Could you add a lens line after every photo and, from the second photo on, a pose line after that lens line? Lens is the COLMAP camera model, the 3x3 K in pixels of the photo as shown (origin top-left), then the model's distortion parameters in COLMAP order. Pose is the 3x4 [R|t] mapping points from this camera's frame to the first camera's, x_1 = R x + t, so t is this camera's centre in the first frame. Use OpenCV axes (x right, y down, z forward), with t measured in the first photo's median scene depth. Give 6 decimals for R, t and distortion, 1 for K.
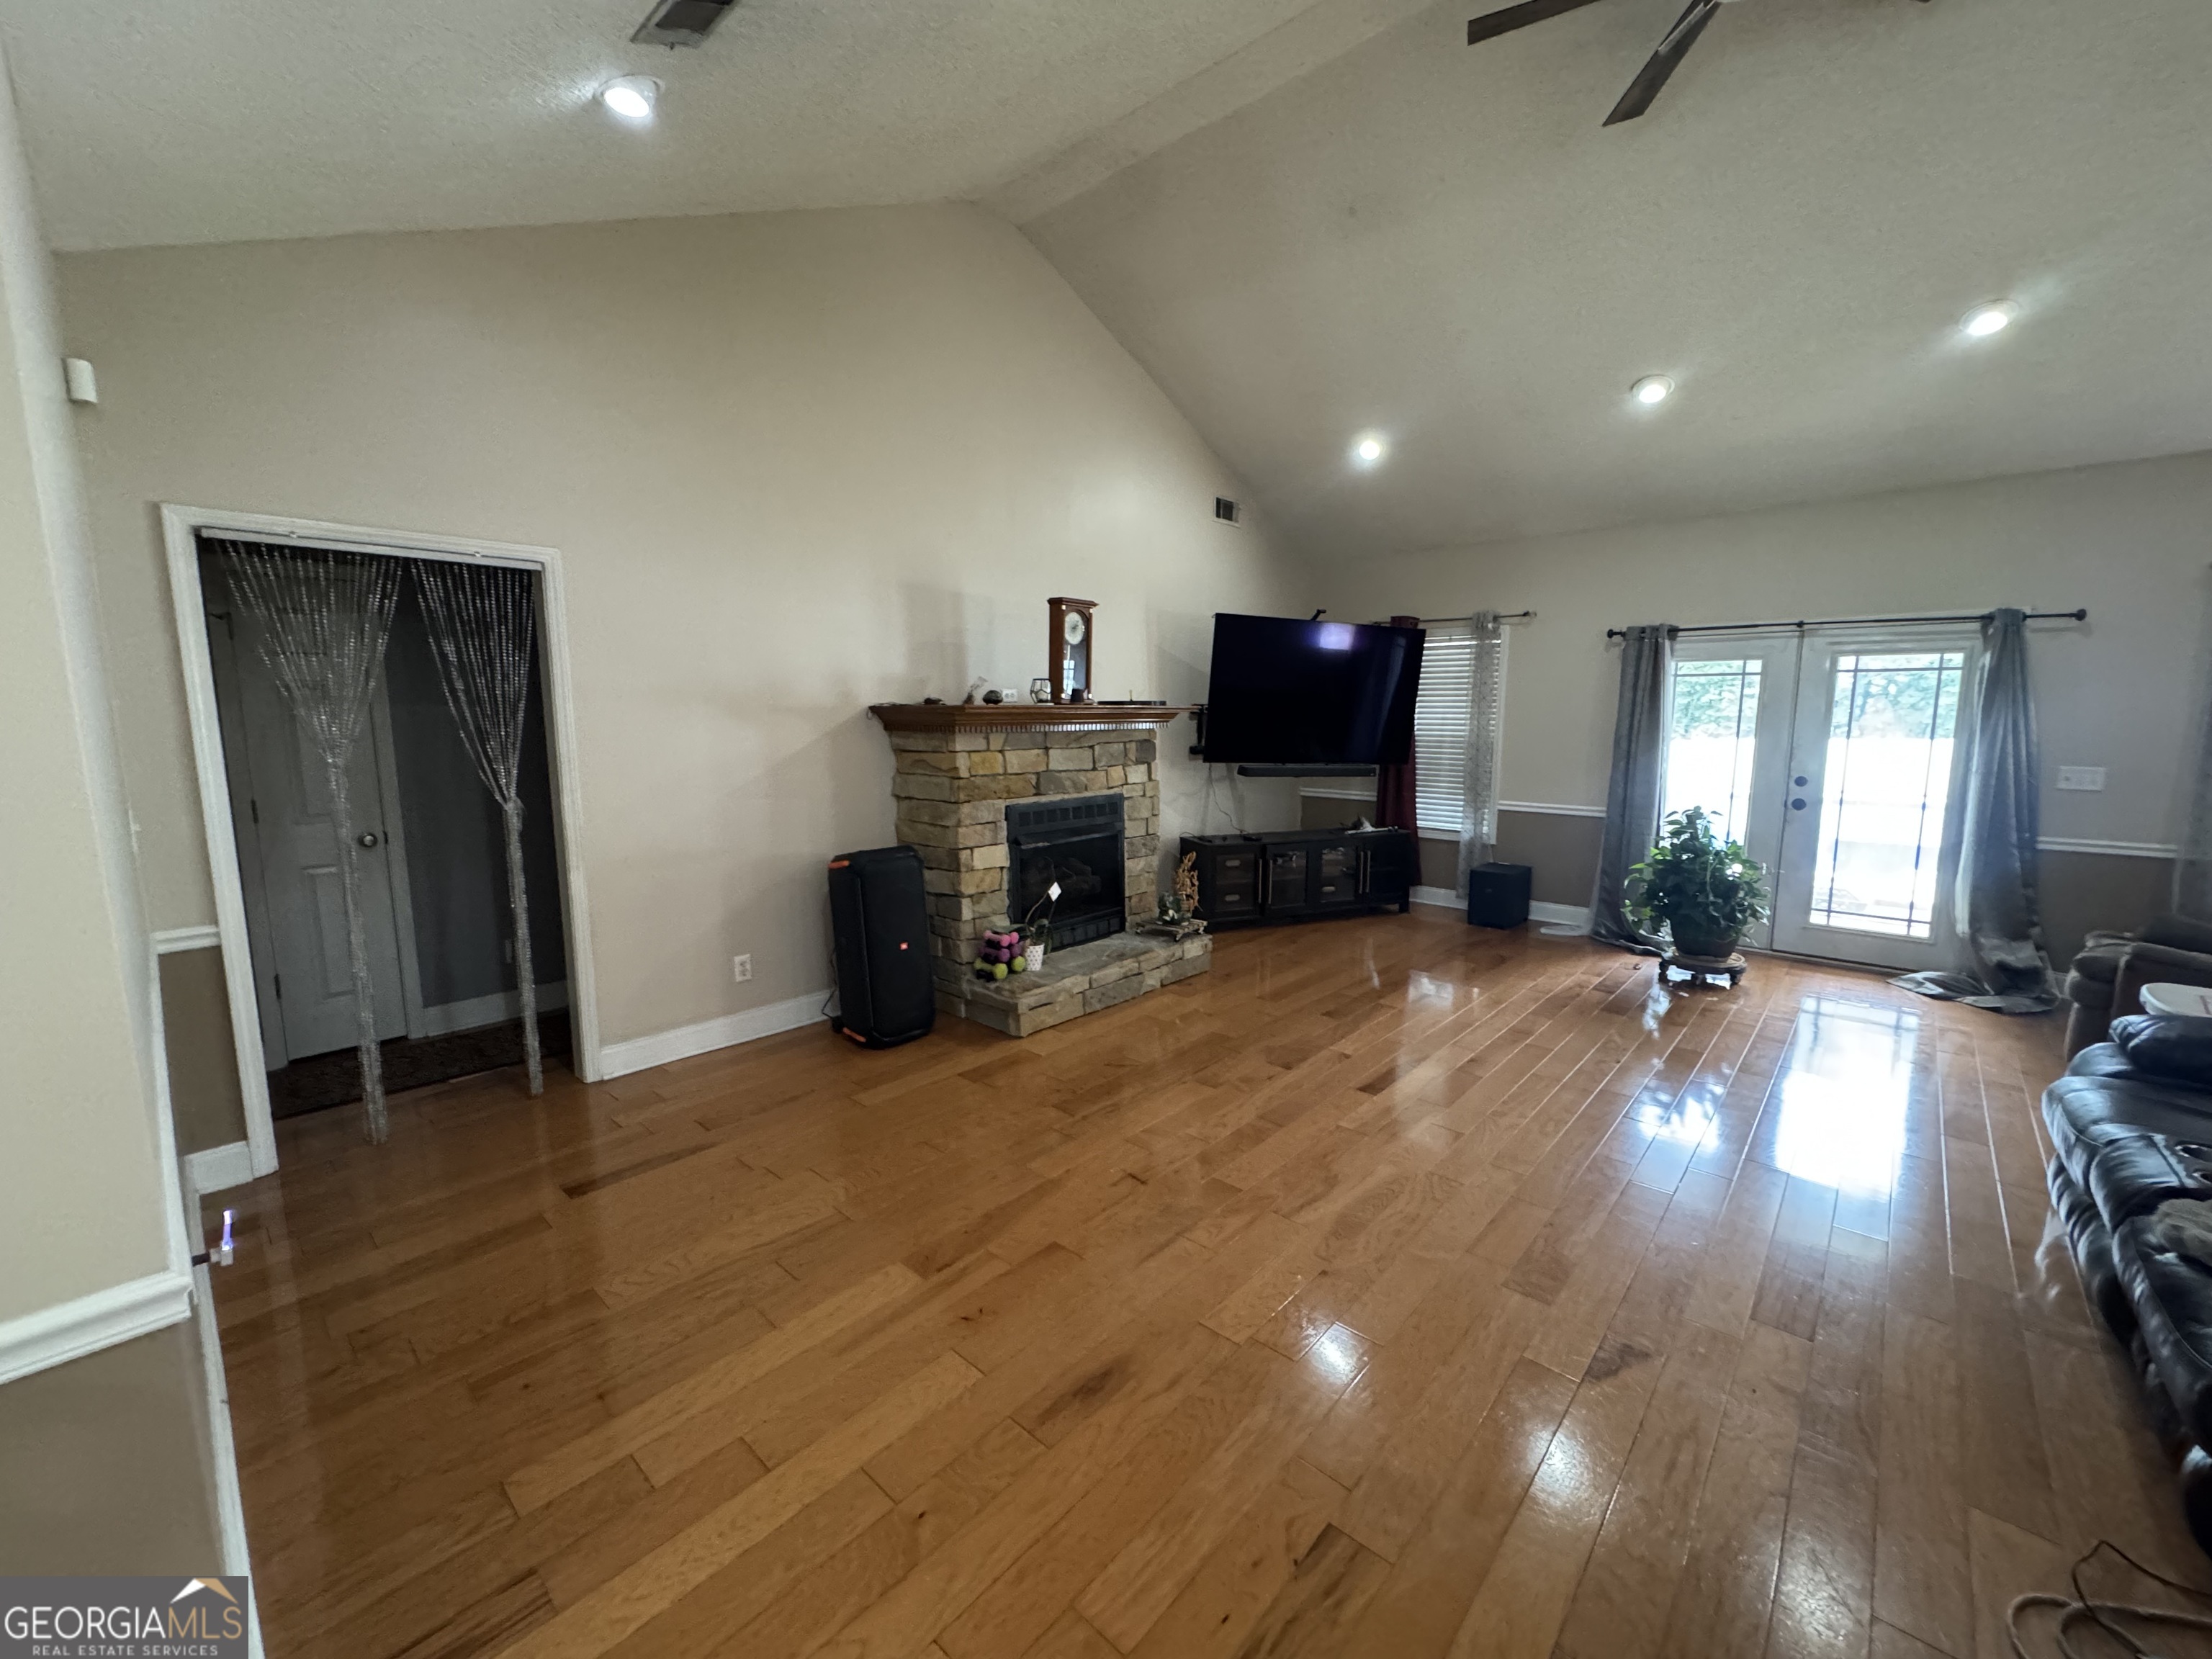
lens RADIAL K [[885.4, 0, 1106.0], [0, 885.4, 829.5], [0, 0, 1]] dist [-0.001551, -0.000161]
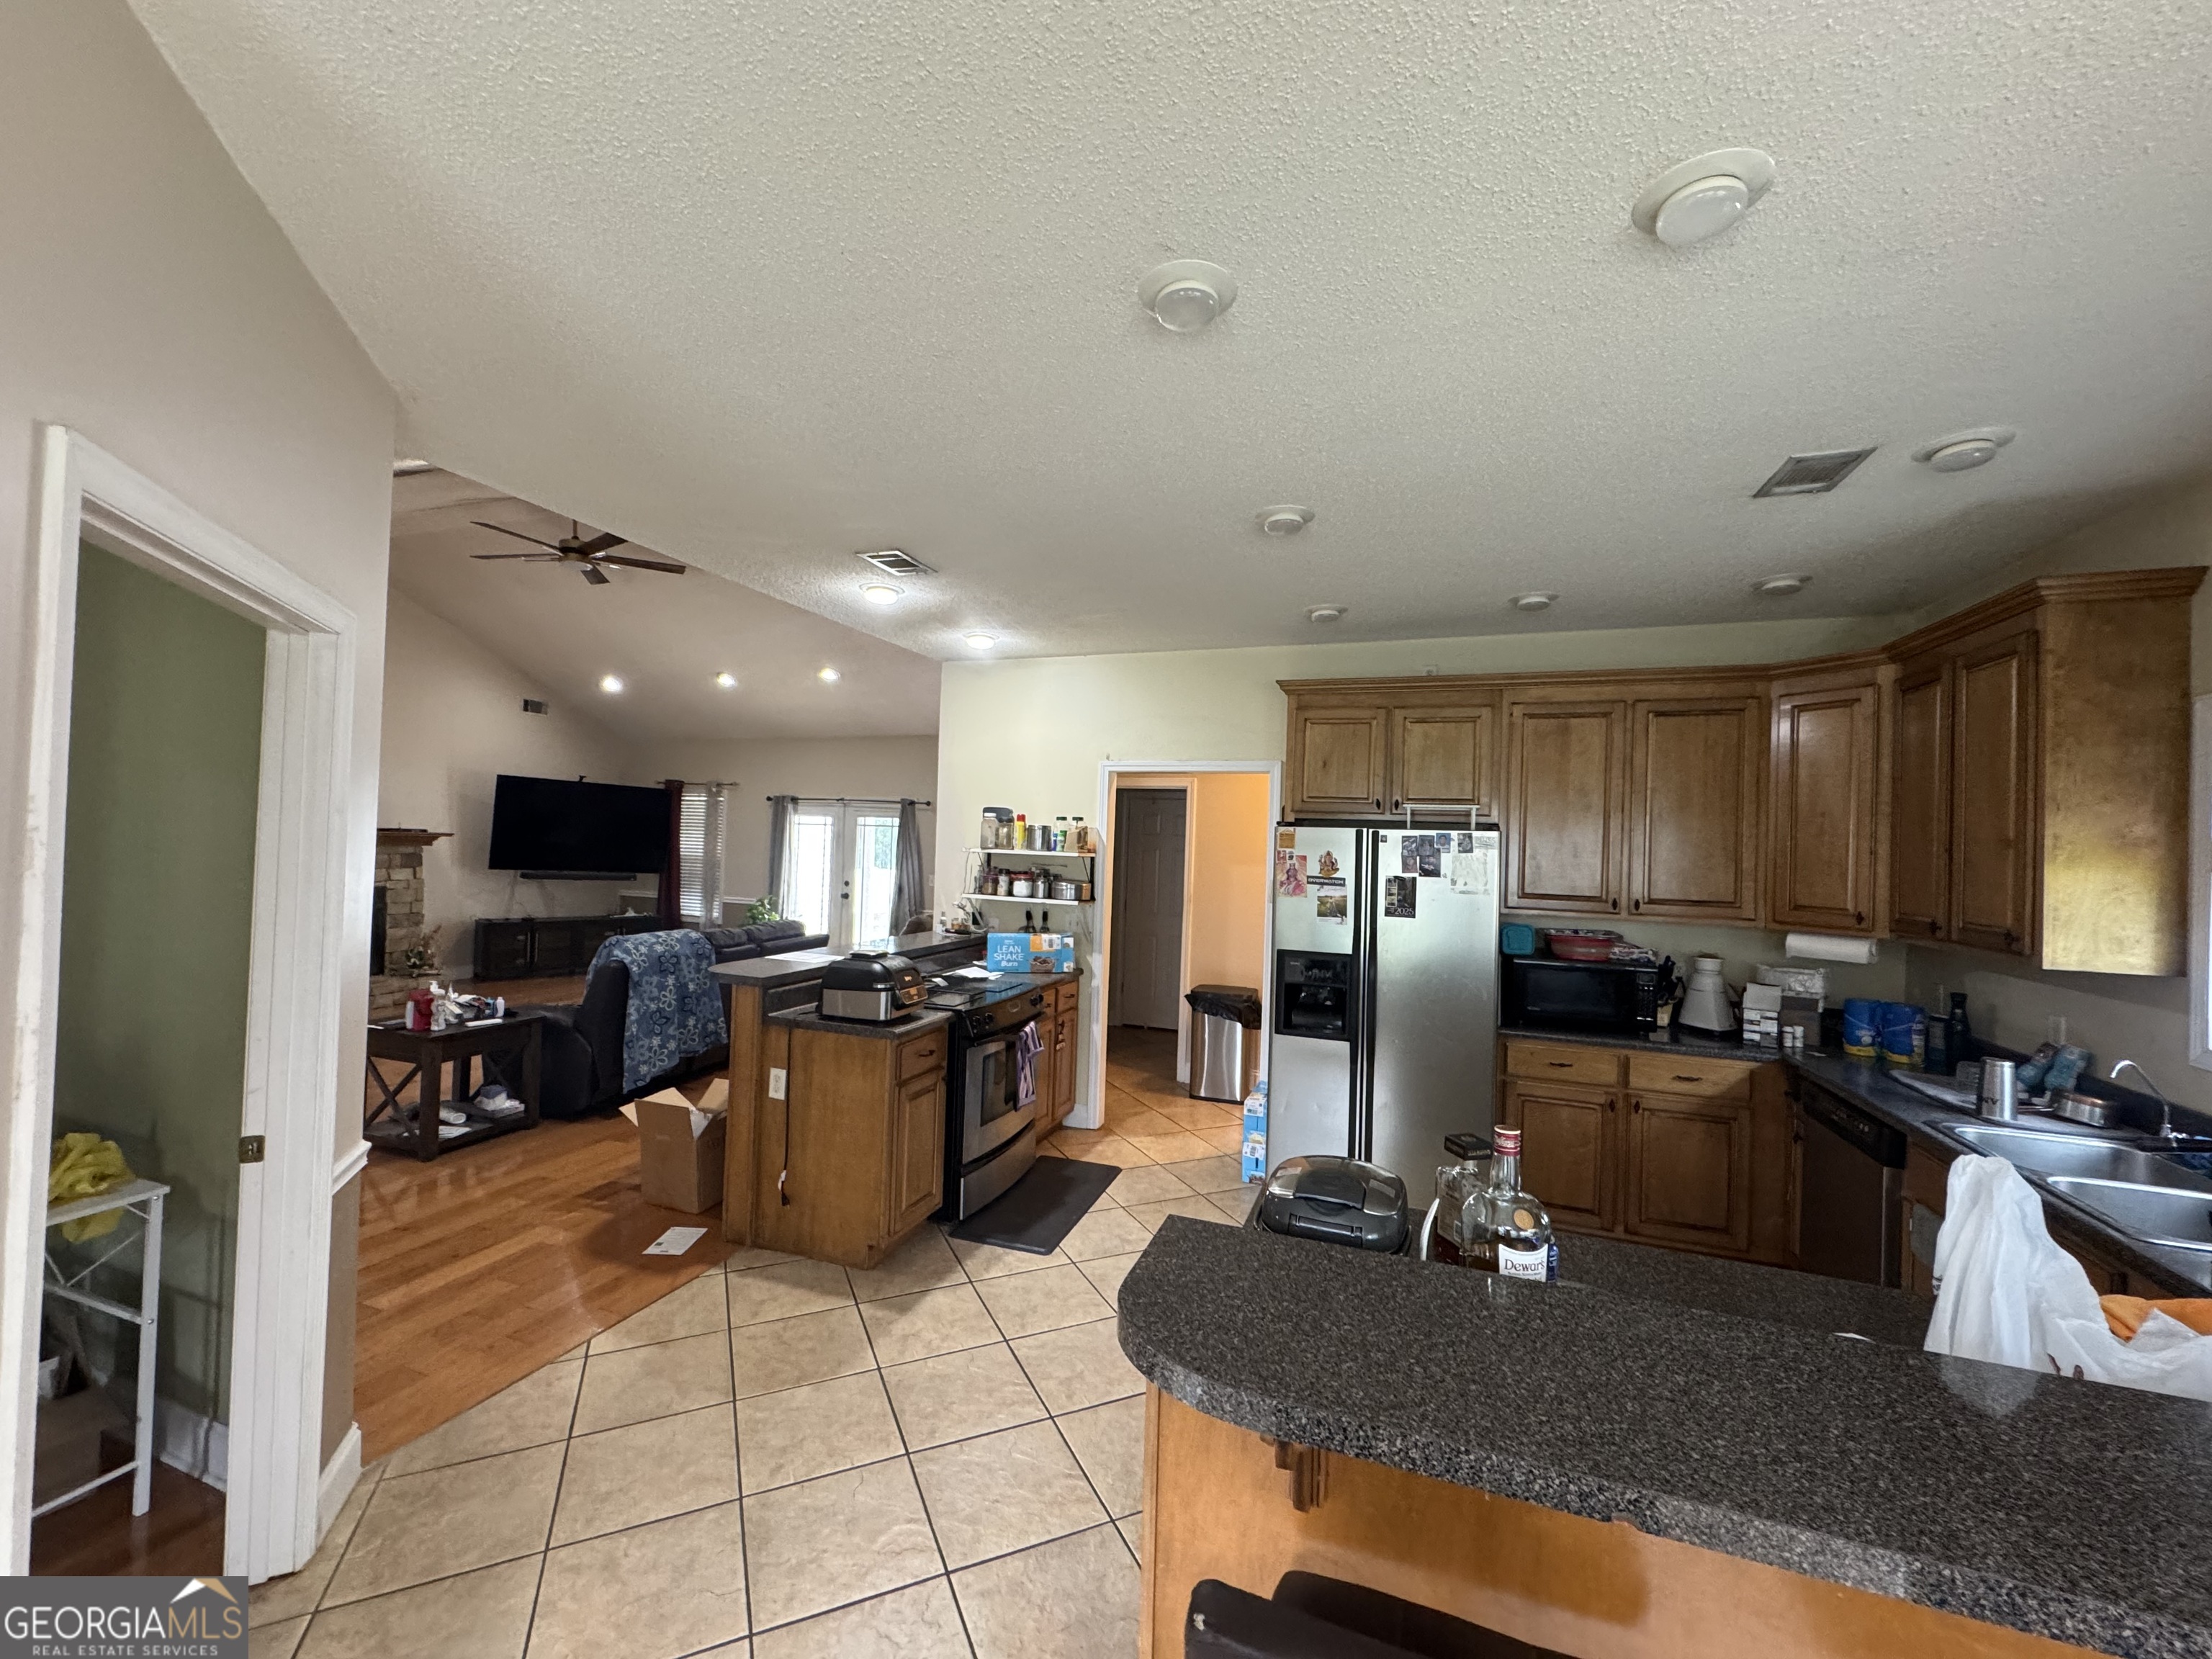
lens RADIAL K [[885.4, 0, 1106.0], [0, 885.4, 829.5], [0, 0, 1]] dist [-0.001551, -0.000161]
pose [[0.928858, 0.032467, 0.369010, 0.561702], [0.019686, 0.990418, -0.136695, 0.090455], [-0.369912, 0.134235, 0.919318, -0.847736]]
